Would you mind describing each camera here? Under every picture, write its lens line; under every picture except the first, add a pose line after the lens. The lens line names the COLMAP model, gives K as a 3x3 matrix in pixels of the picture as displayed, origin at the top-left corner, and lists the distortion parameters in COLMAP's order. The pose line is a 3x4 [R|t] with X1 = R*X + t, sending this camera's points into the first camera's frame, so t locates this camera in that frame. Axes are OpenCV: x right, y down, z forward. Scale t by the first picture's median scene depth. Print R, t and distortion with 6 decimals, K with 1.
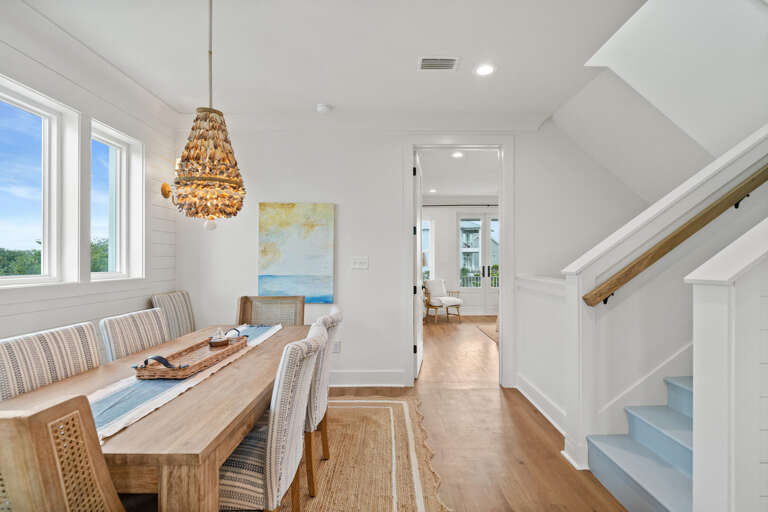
lens RADIAL K [[365.2, 0, 384.2], [0, 365.2, 259.1], [0, 0, 1]] dist [0.000621, -0.000060]
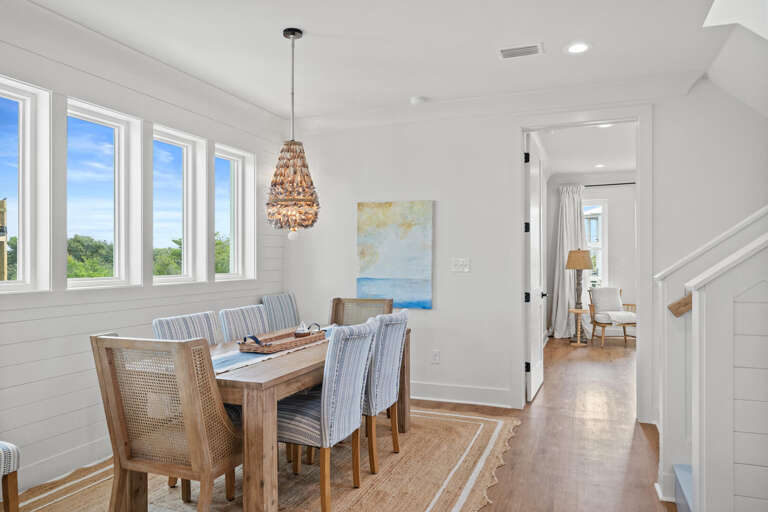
lens RADIAL K [[517.5, 0, 384.0], [0, 517.5, 256.0], [0, 0, 1]] dist [0.001112, 0.001095]
pose [[0.931883, -0.003914, -0.362737, 0.338225], [0.003307, 0.999992, -0.002294, -0.015775], [0.362743, 0.000938, 0.931889, -0.389089]]
